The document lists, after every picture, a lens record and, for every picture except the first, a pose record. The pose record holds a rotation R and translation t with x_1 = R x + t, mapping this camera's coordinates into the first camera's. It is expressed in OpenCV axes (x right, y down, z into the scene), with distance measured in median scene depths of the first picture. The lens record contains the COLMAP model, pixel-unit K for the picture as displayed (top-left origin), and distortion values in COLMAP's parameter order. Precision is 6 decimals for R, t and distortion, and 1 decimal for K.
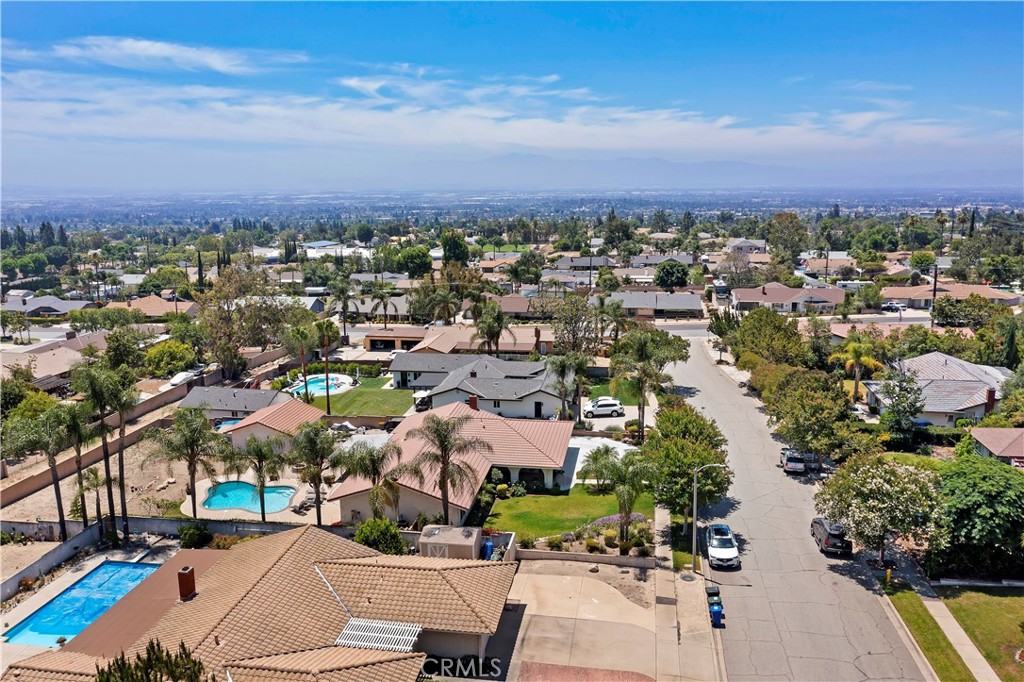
lens RADIAL K [[816.5, 0, 510.8], [0, 816.5, 339.5], [0, 0, 1]] dist [-0.006223, 0.005307]
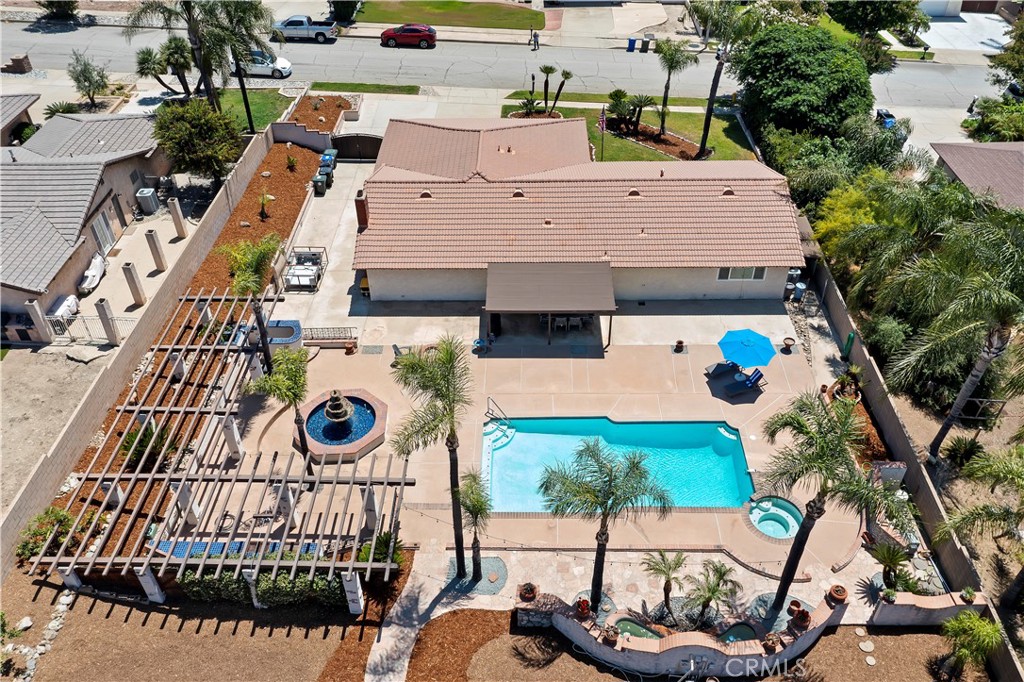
lens RADIAL K [[815.4, 0, 511.1], [0, 815.4, 343.1], [0, 0, 1]] dist [-0.007367, 0.005181]
pose [[0.147296, 0.640228, -0.753931, 1.575143], [-0.190050, 0.766362, 0.613653, -0.110914], [0.970662, 0.052896, 0.234558, 0.421989]]
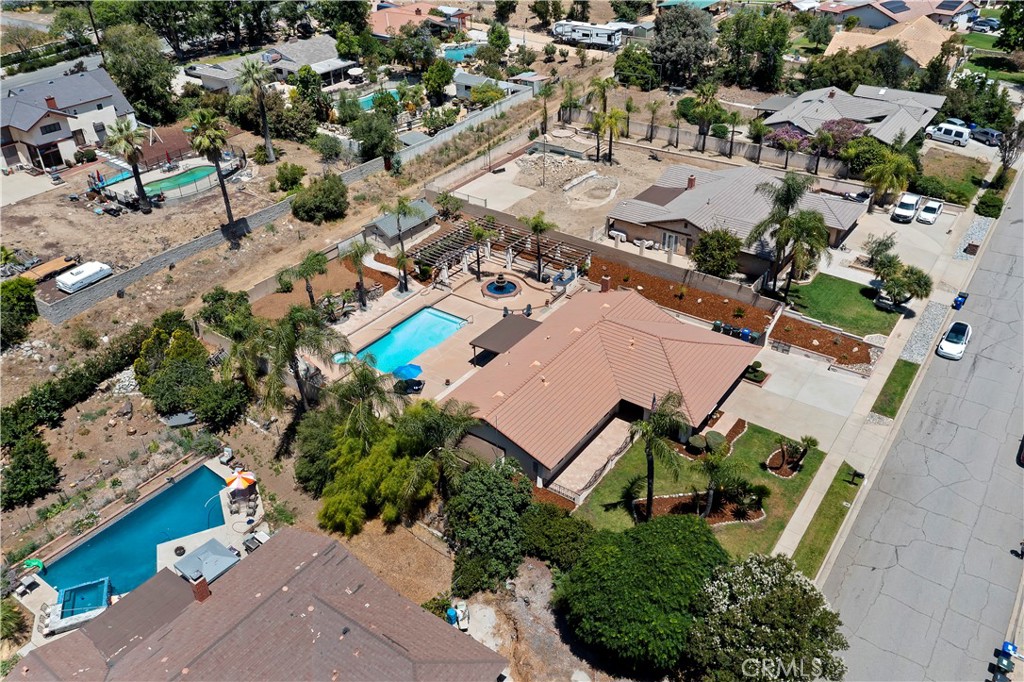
lens RADIAL K [[816.5, 0, 510.8], [0, 816.5, 339.5], [0, 0, 1]] dist [-0.006223, 0.005307]
pose [[-0.897862, -0.210247, 0.386833, 0.446950], [0.119899, 0.728643, 0.674317, -0.607273], [-0.423636, 0.651825, -0.629013, 1.490016]]
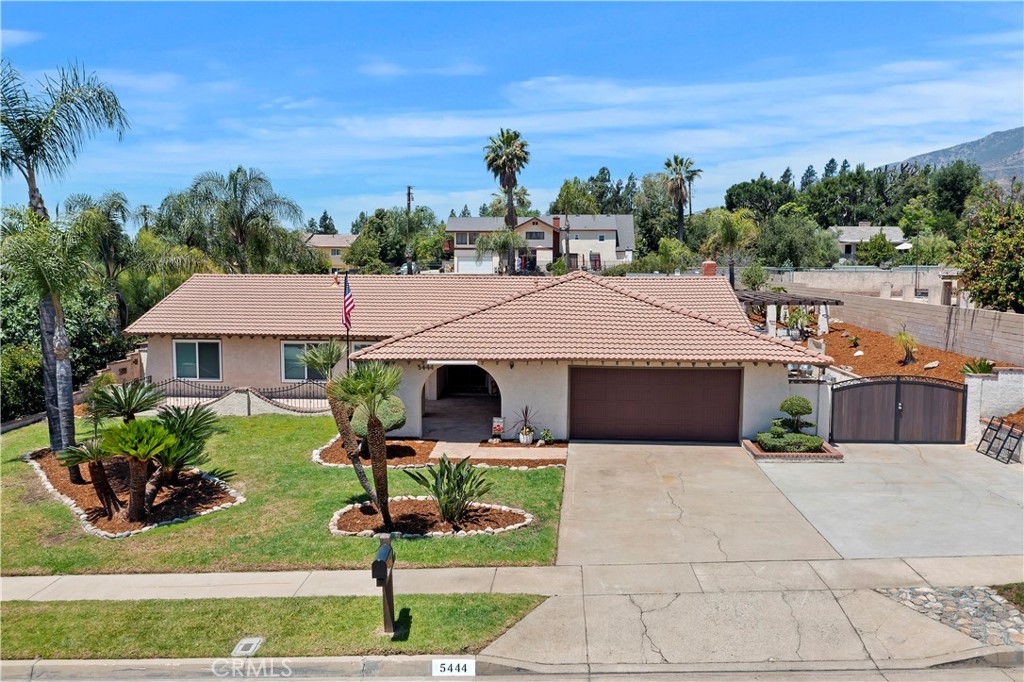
lens RADIAL K [[816.5, 0, 510.8], [0, 816.5, 339.5], [0, 0, 1]] dist [-0.006223, 0.005307]
pose [[-0.099839, -0.076938, 0.992025, 0.199523], [0.202649, 0.974537, 0.095977, 0.253088], [-0.974149, 0.210615, -0.081705, 0.690101]]
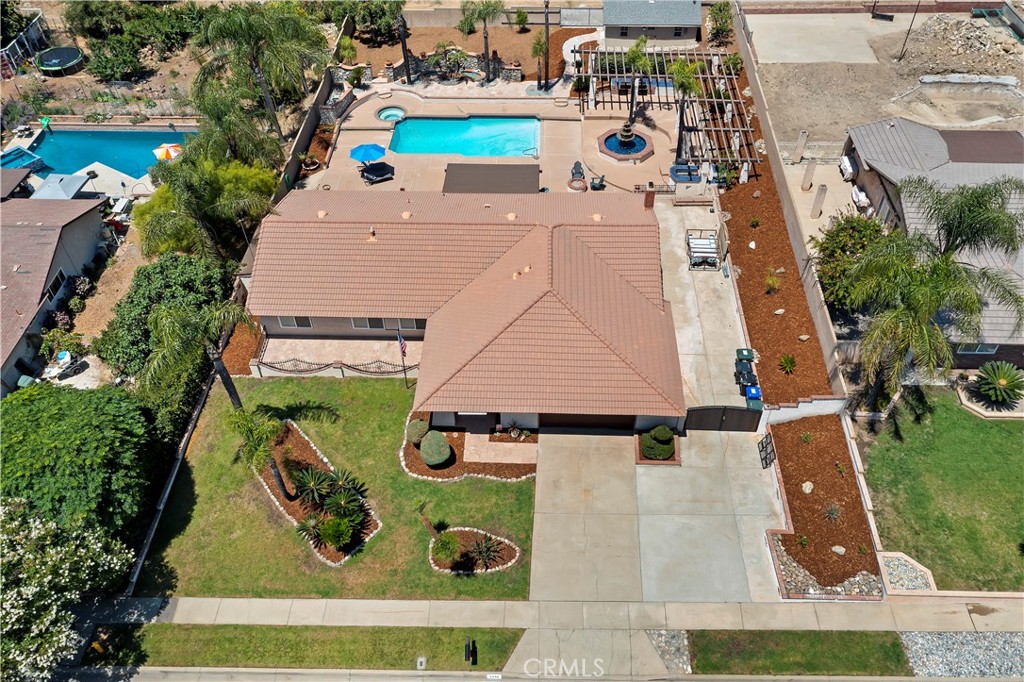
lens RADIAL K [[816.5, 0, 510.8], [0, 816.5, 339.5], [0, 0, 1]] dist [-0.006223, 0.005307]
pose [[-0.124628, -0.696931, 0.706226, 0.137012], [0.222108, 0.674117, 0.704439, -0.263636], [-0.967024, 0.244651, 0.070780, 0.584417]]
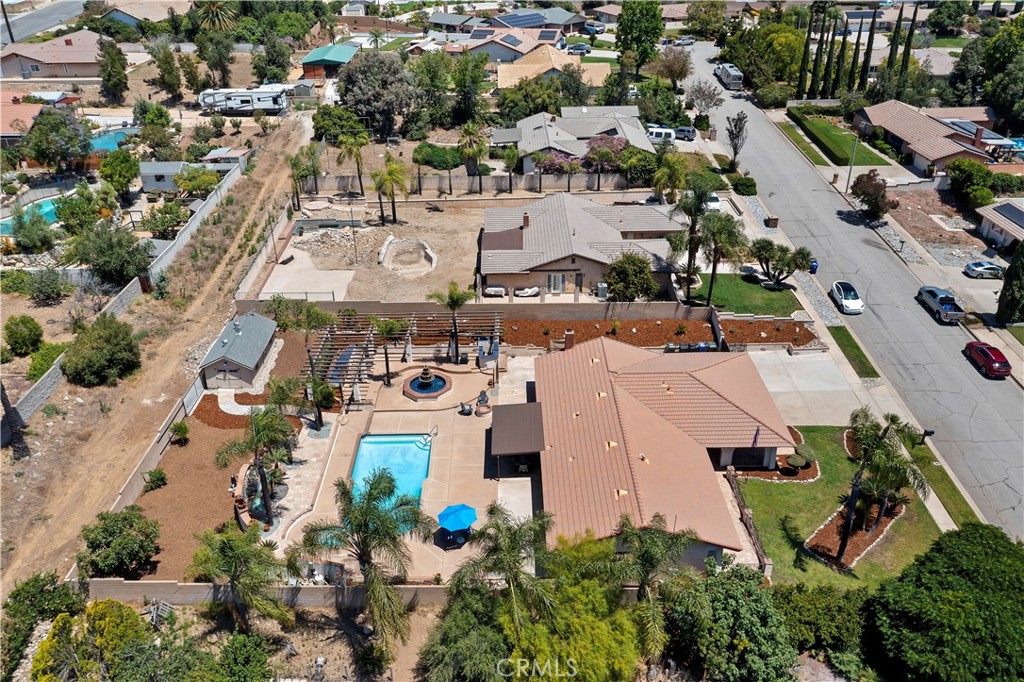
lens RADIAL K [[816.5, 0, 510.8], [0, 816.5, 339.5], [0, 0, 1]] dist [-0.006223, 0.005307]
pose [[-0.984354, 0.108551, -0.138792, 1.132087], [-0.007755, 0.760241, 0.649595, -0.511420], [0.176029, 0.640508, -0.747505, 1.382735]]
